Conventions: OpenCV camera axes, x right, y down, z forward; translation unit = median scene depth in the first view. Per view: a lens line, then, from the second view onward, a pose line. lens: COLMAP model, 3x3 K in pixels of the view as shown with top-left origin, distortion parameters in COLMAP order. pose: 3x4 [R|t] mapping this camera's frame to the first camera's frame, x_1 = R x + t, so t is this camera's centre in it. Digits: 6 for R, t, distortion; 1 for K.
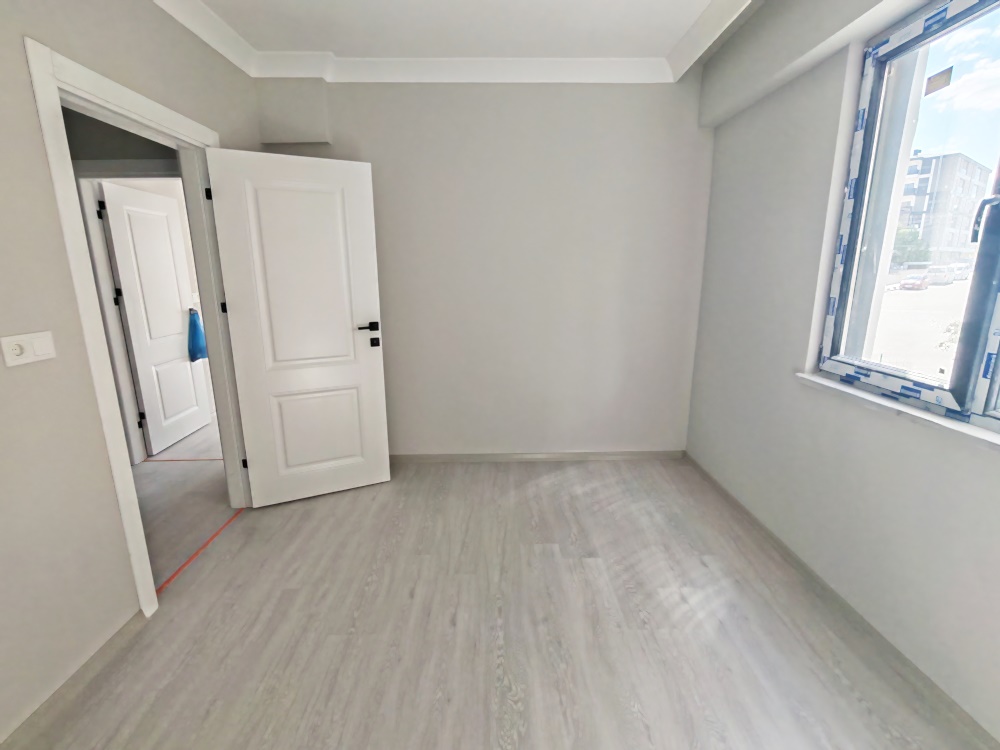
lens RADIAL K [[458.4, 0, 502.3], [0, 458.4, 377.1], [0, 0, 1]] dist [0.001770, 0.000829]
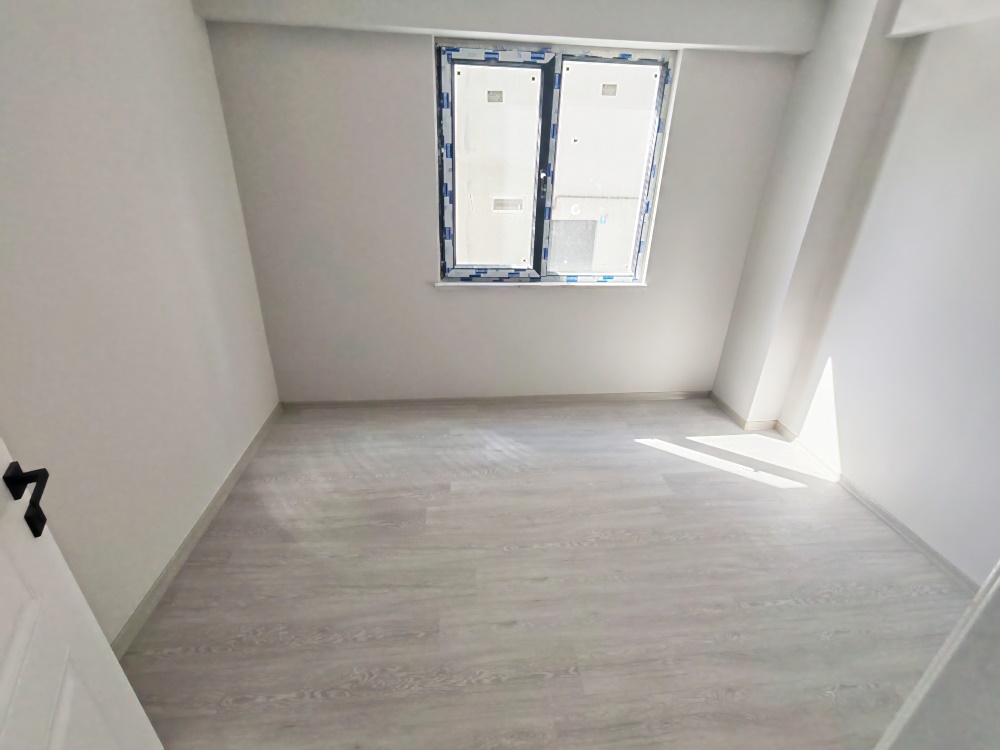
lens RADIAL K [[458.5, 0, 500.0], [0, 458.5, 375.0], [0, 0, 1]] dist [0.000000, 0.000591]
pose [[-0.087217, -0.419267, 0.903664, -0.877864], [0.202738, 0.880666, 0.428164, -0.375099], [-0.975341, 0.220551, 0.008192, 0.990316]]
